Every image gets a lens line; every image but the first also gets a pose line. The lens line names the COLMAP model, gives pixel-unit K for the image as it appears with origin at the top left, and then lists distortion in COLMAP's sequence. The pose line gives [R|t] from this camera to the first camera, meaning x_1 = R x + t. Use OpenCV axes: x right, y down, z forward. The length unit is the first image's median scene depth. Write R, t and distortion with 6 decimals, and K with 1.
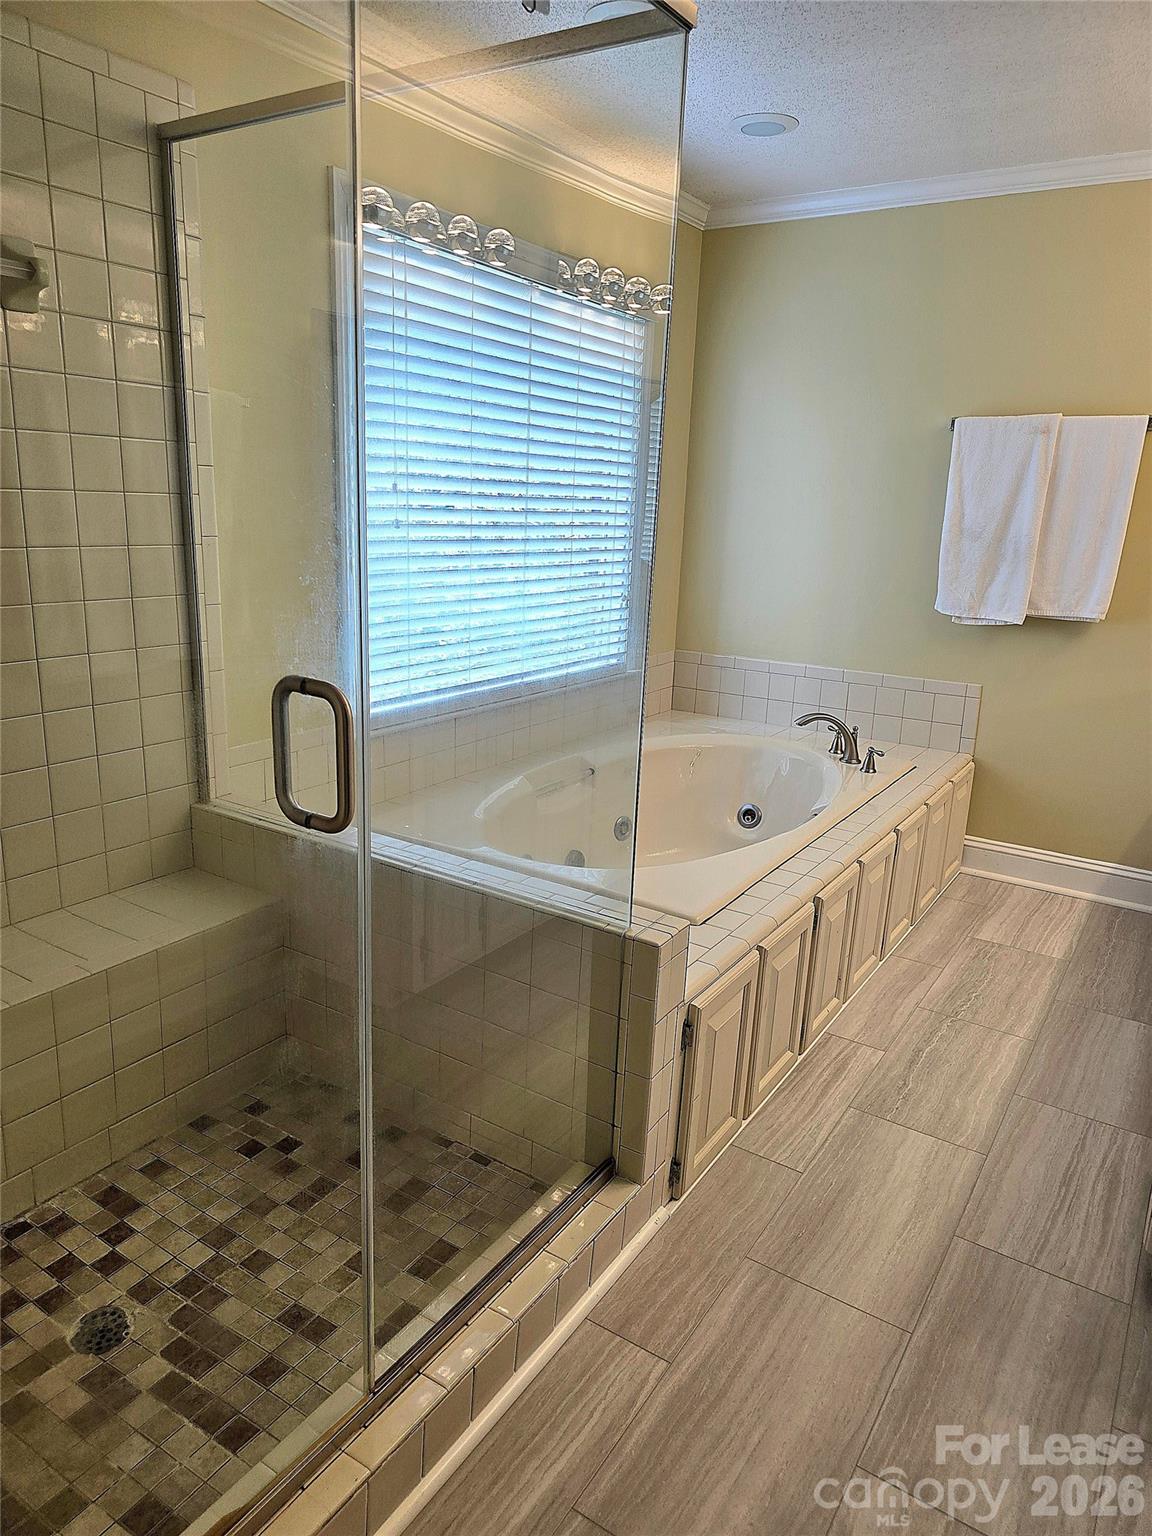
lens RADIAL K [[1040.3, 0, 569.5], [0, 1040.3, 773.5], [0, 0, 1]] dist [0.022842, -0.011092]
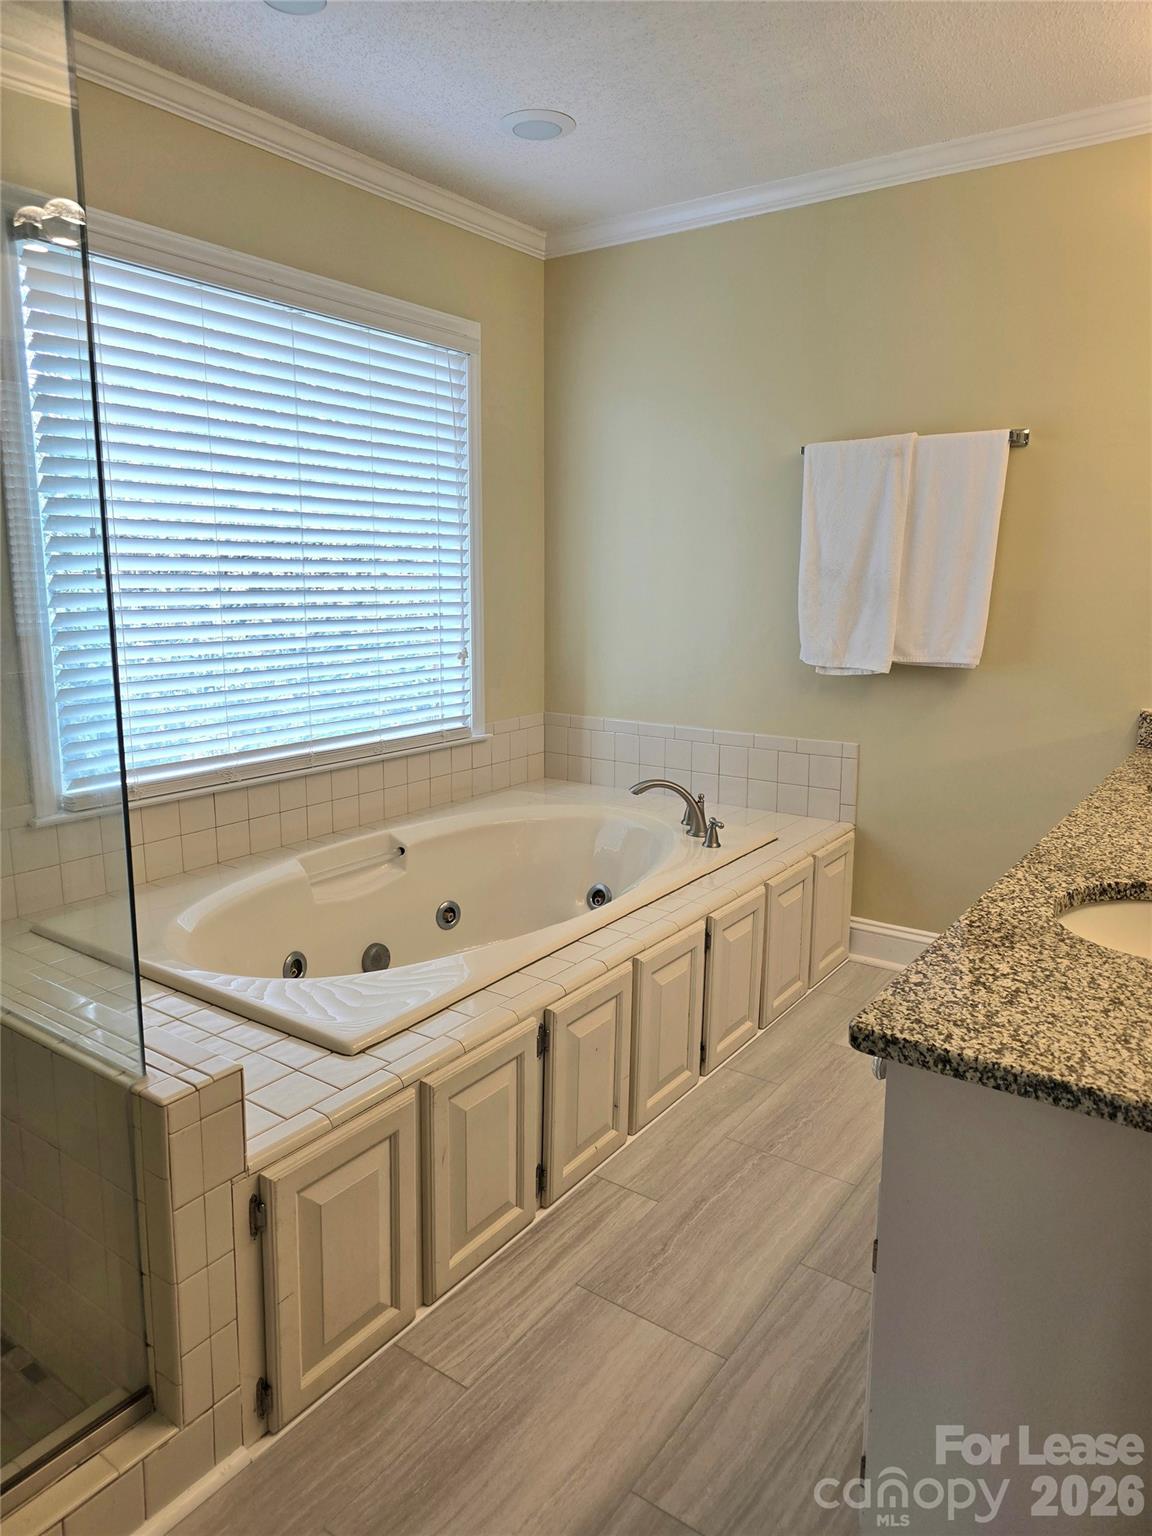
lens RADIAL K [[1040.3, 0, 579.9], [0, 1040.3, 760.9], [0, 0, 1]] dist [0.022842, -0.011092]
pose [[0.998312, -0.021595, -0.053919, 0.241246], [0.017655, 0.997213, -0.072492, -0.012668], [0.055334, 0.071417, 0.995910, 0.140477]]
